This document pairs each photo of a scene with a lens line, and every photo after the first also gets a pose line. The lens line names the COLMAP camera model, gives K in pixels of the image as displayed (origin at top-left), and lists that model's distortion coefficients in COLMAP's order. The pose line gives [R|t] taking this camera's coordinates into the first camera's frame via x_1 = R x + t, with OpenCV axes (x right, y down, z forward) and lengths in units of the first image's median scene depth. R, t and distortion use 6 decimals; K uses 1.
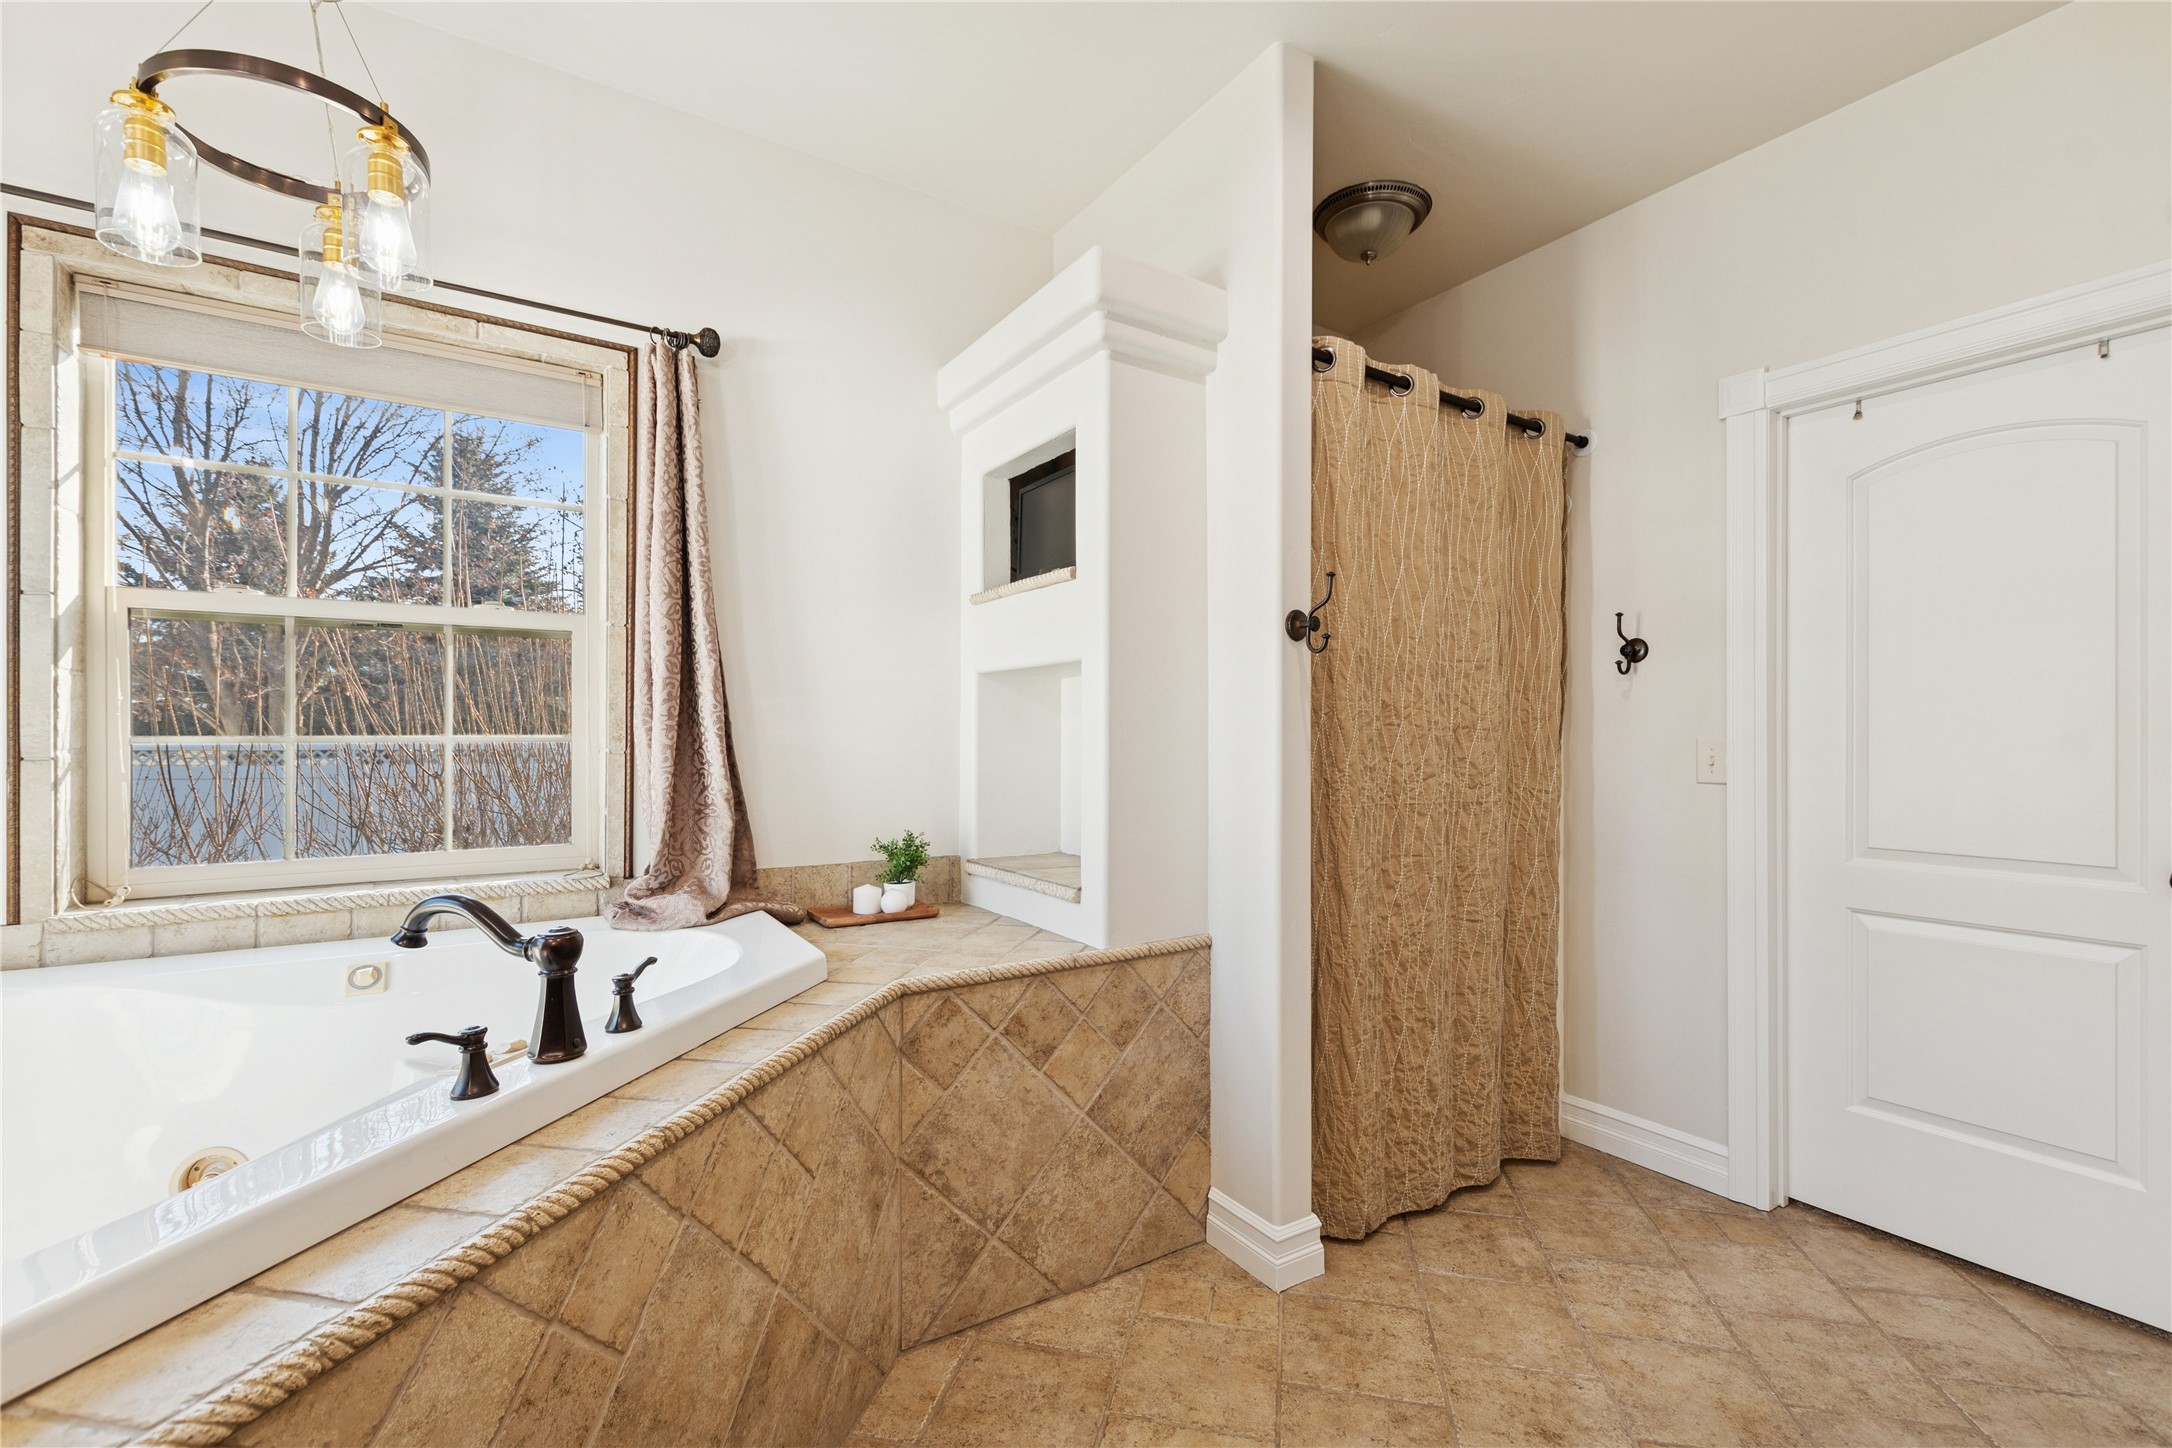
lens RADIAL K [[949.6, 0, 1080.9], [0, 949.6, 722.8], [0, 0, 1]] dist [-0.000274, -0.000010]
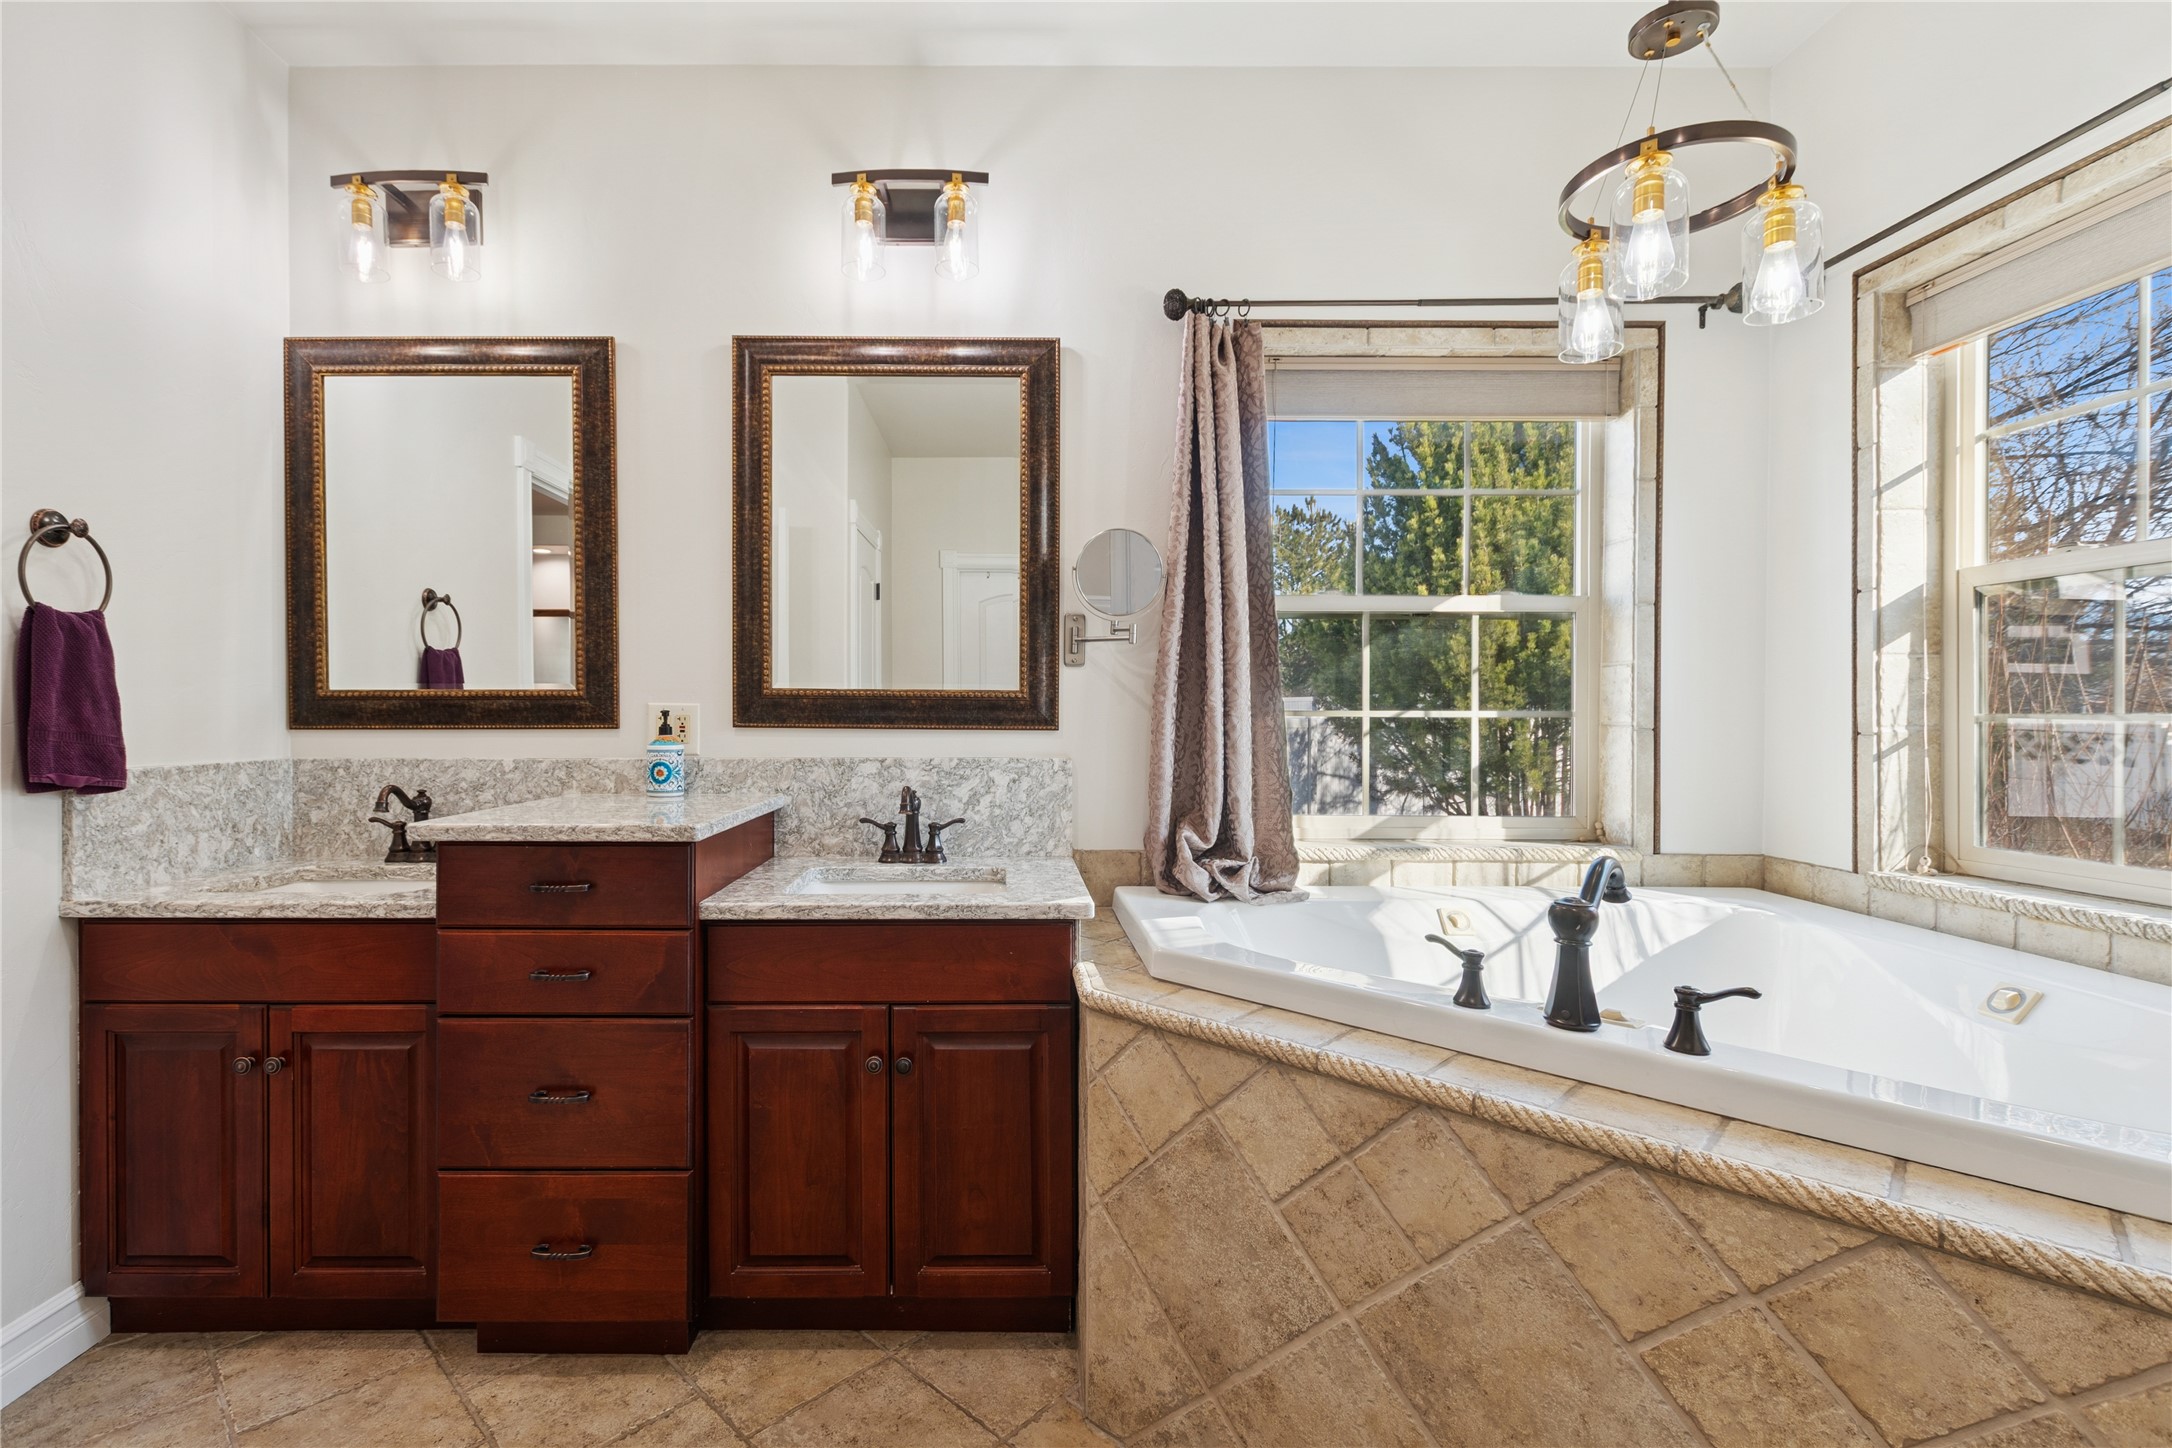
lens RADIAL K [[1126.2, 0, 1080.4], [0, 1126.2, 727.8], [0, 0, 1]] dist [0.003124, 0.000020]
pose [[-0.538142, 0.005972, -0.842833, 0.672105], [0.007047, 0.999972, 0.002586, 0.023704], [0.842825, -0.004548, -0.538169, 1.086472]]
